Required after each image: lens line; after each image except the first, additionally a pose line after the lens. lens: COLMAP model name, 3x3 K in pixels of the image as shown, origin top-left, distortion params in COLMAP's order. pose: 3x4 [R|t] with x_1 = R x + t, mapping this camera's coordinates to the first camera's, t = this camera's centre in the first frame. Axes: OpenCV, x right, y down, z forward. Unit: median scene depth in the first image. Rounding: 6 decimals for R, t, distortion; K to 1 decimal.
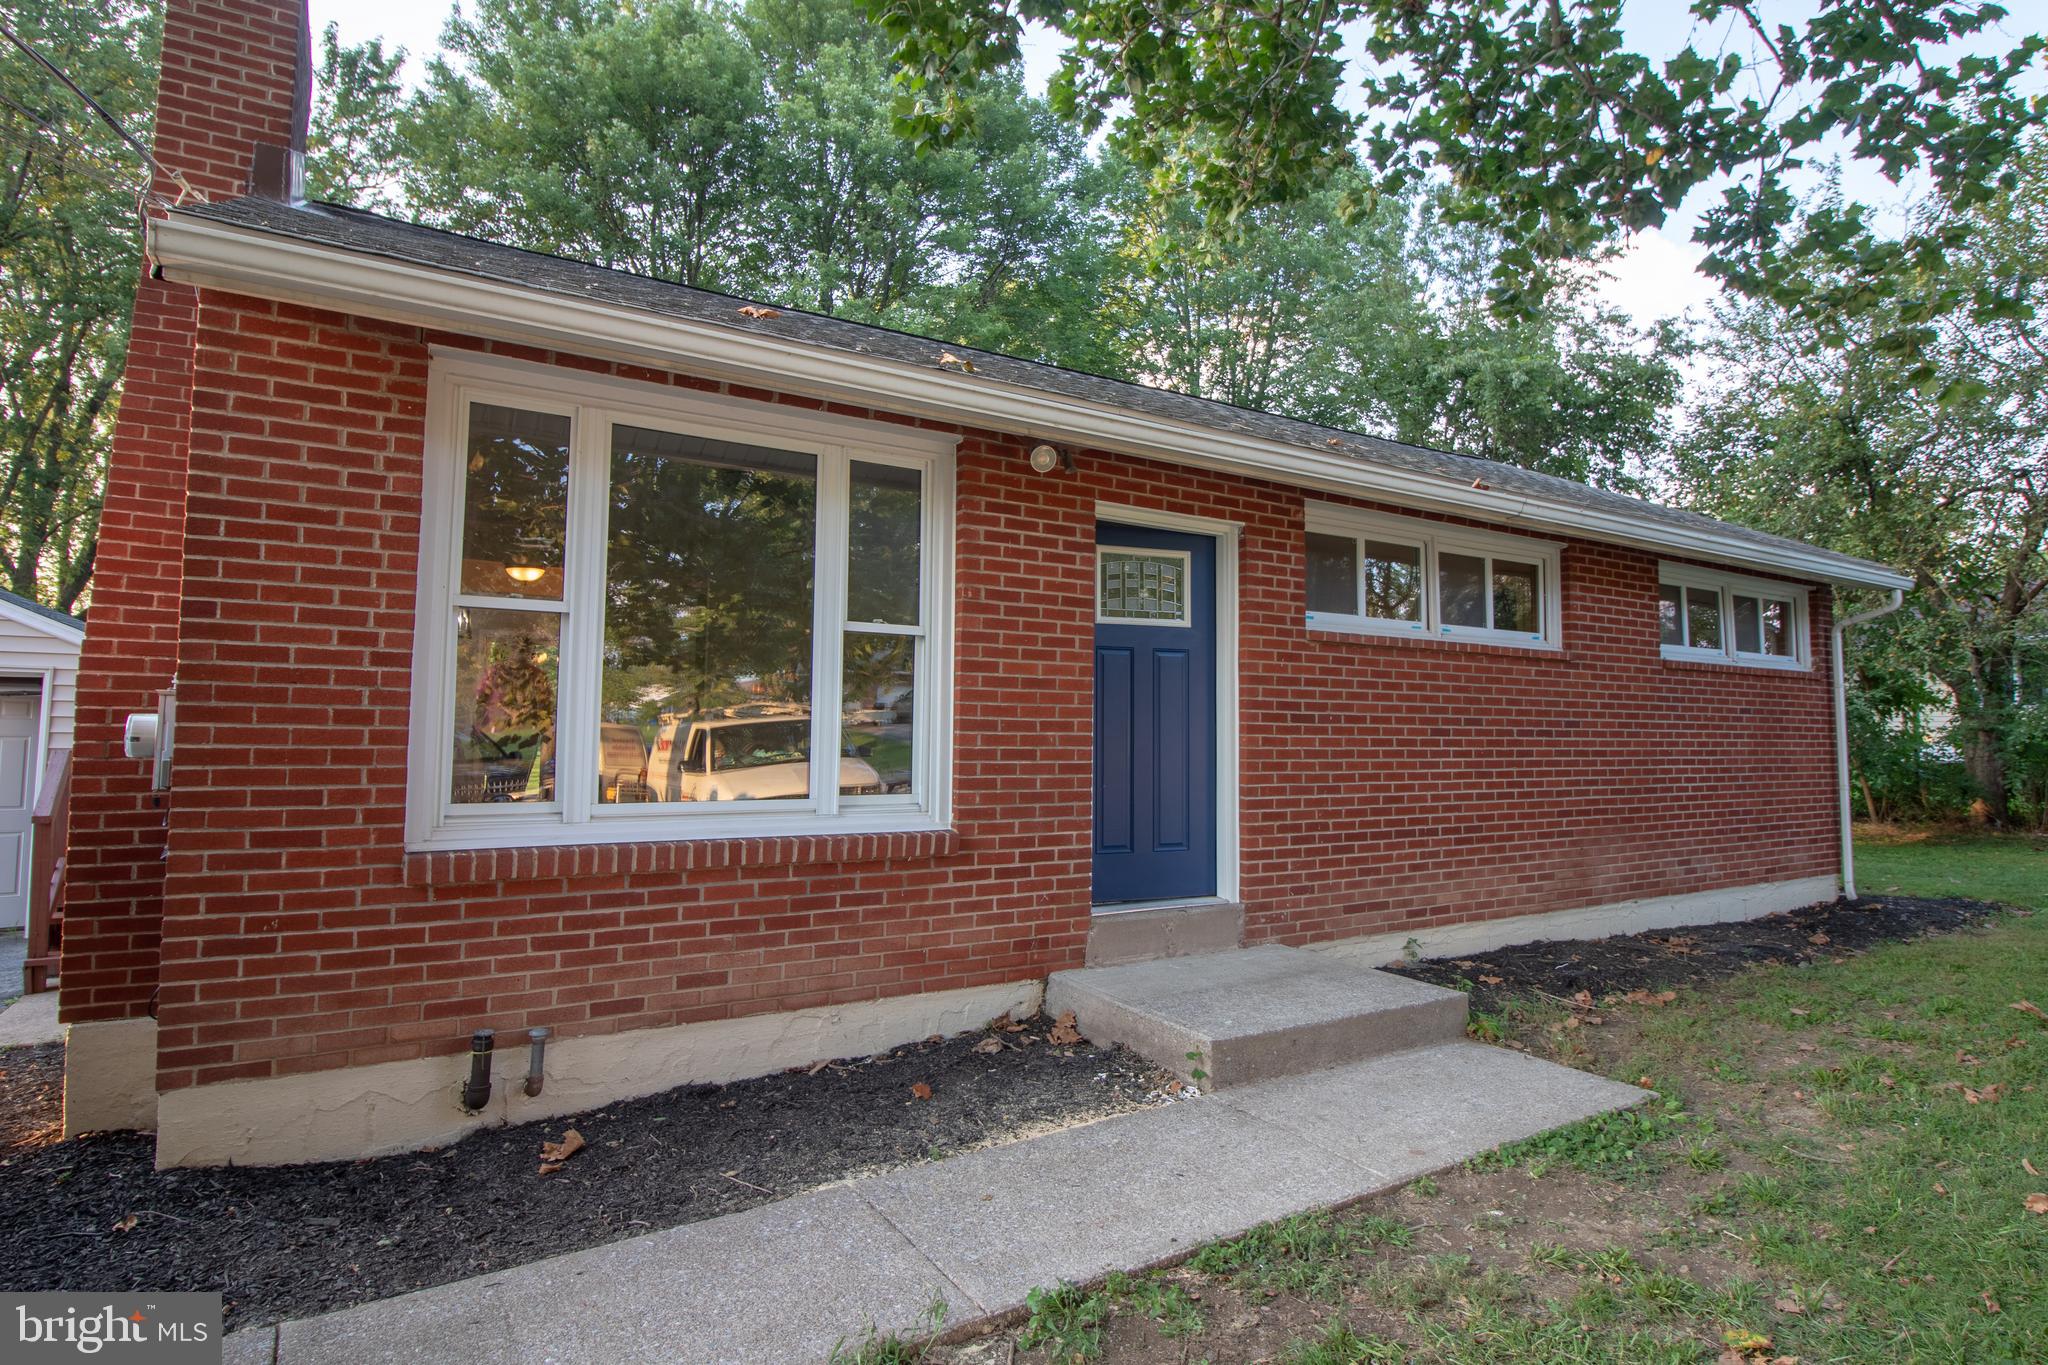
lens RADIAL K [[942.1, 0, 1022.9], [0, 942.1, 680.7], [0, 0, 1]] dist [-0.001063, -0.000066]
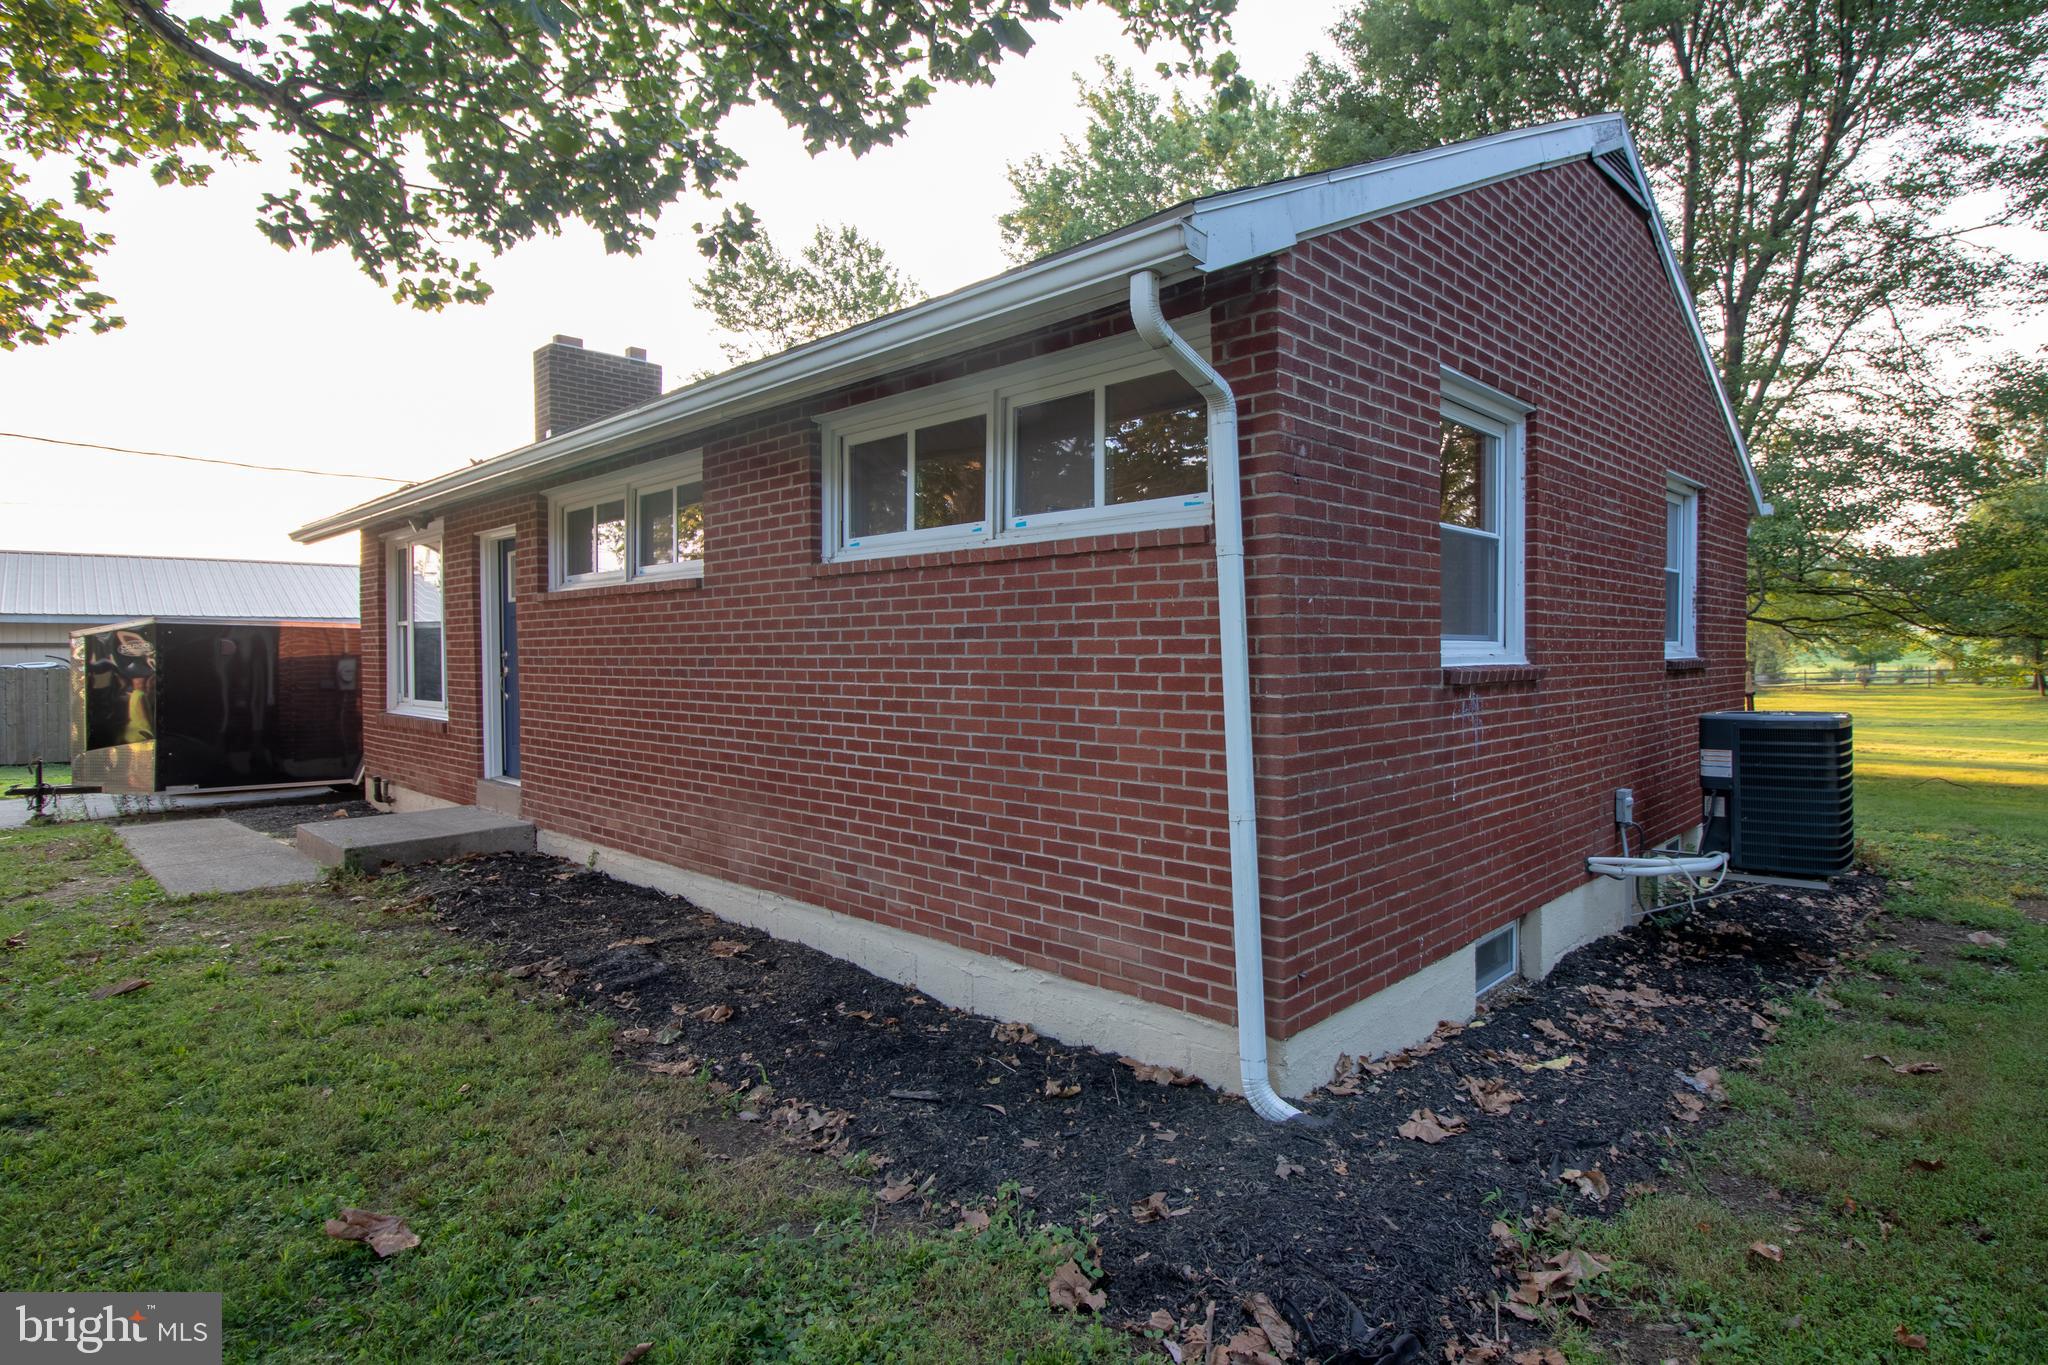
lens RADIAL K [[1057.7, 0, 1022.5], [0, 1057.7, 676.9], [0, 0, 1]] dist [0.000192, 0.000002]
pose [[0.314801, 0.014353, -0.949049, 1.335096], [0.063468, 0.997329, 0.036135, 0.036638], [0.947033, -0.071610, 0.313049, 0.823636]]
